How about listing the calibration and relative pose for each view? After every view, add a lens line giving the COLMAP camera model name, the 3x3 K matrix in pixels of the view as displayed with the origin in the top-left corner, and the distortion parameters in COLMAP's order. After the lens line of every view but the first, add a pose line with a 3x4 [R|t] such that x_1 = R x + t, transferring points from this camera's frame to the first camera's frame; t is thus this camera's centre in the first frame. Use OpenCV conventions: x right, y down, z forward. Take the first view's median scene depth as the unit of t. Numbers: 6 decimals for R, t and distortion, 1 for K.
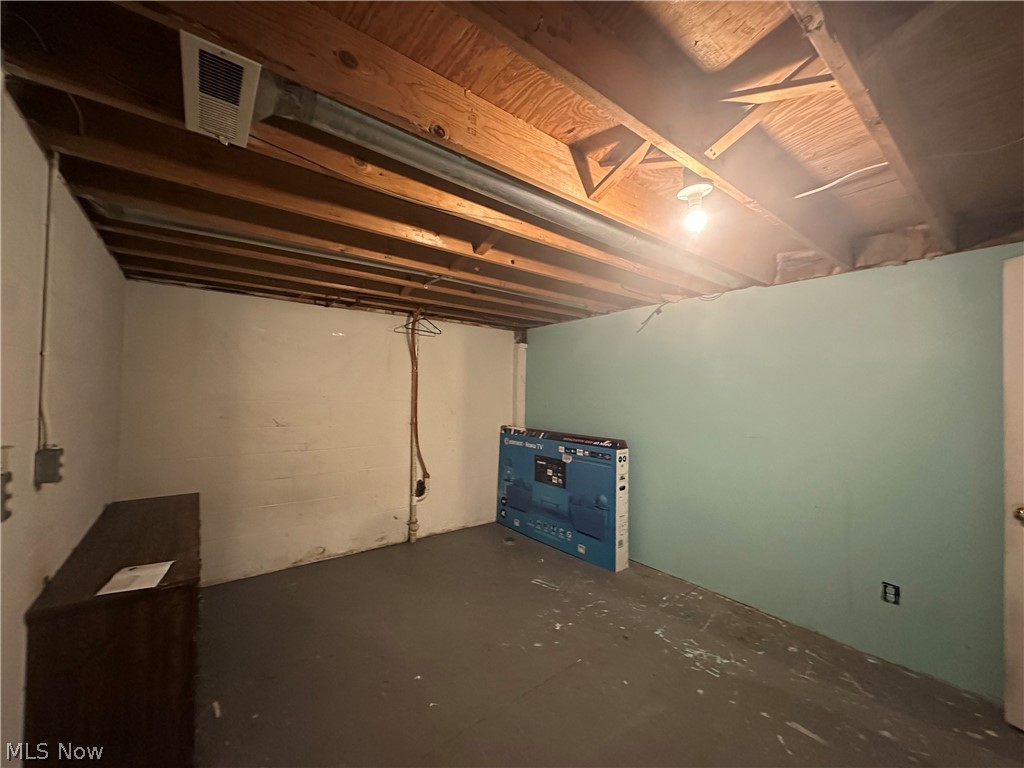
lens RADIAL K [[409.3, 0, 513.8], [0, 409.3, 384.5], [0, 0, 1]] dist [-0.002926, 0.000011]
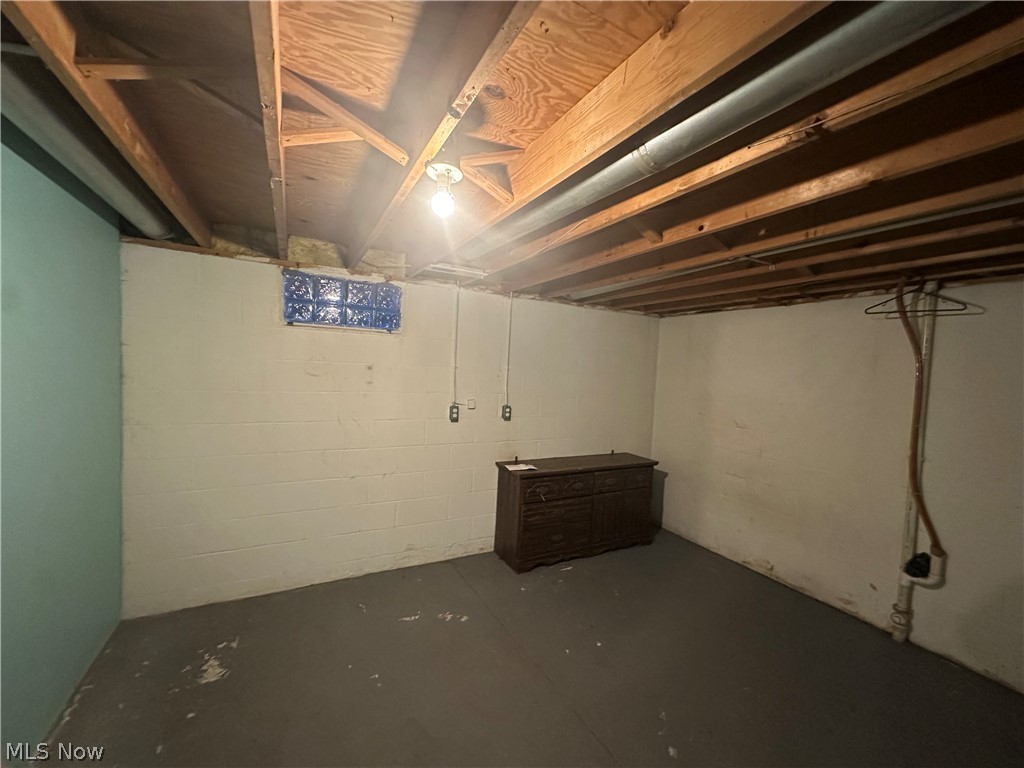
lens RADIAL K [[409.3, 0, 511.6], [0, 409.3, 382.9], [0, 0, 1]] dist [-0.002926, 0.000011]
pose [[-0.188257, 0.010964, -0.982059, 0.520693], [-0.030426, 0.999393, 0.016990, -0.013972], [0.981648, 0.033078, -0.187809, 0.534004]]
